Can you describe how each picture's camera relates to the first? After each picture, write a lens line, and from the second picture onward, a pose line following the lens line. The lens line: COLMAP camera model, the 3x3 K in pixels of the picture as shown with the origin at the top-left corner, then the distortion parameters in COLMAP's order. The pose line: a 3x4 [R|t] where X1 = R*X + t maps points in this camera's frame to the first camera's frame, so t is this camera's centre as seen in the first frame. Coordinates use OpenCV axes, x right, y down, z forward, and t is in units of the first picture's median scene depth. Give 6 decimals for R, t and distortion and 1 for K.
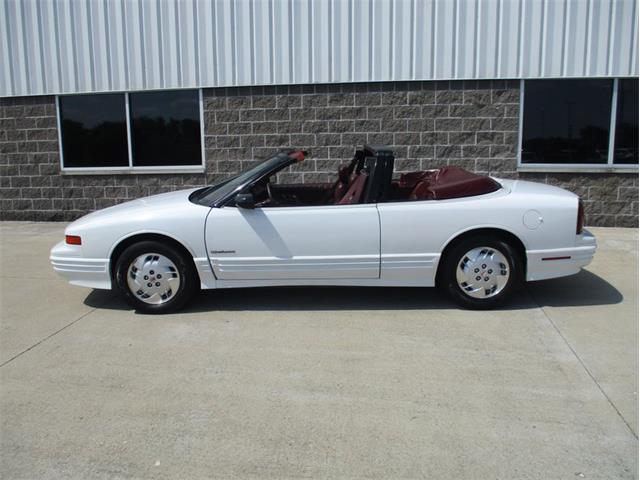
lens RADIAL K [[536.9, 0, 316.5], [0, 536.9, 229.3], [0, 0, 1]] dist [-0.031050, 0.003315]
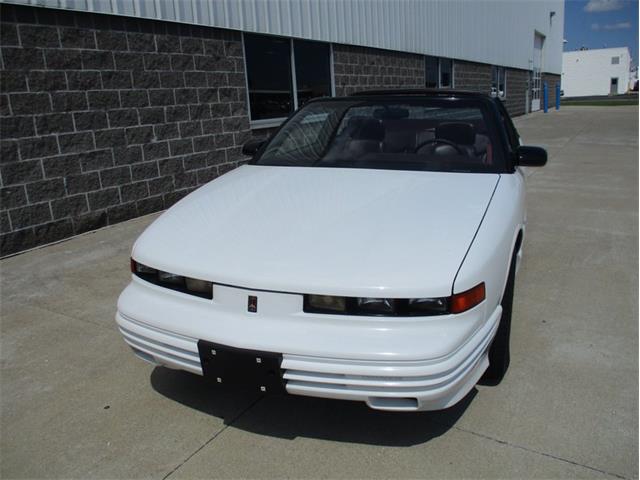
lens RADIAL K [[536.9, 0, 316.5], [0, 536.9, 229.3], [0, 0, 1]] dist [-0.031050, 0.003315]
pose [[0.361274, -0.232346, 0.903048, -0.490617], [0.195678, 0.965785, 0.170205, -0.074188], [-0.911697, 0.115216, 0.394378, 0.523696]]
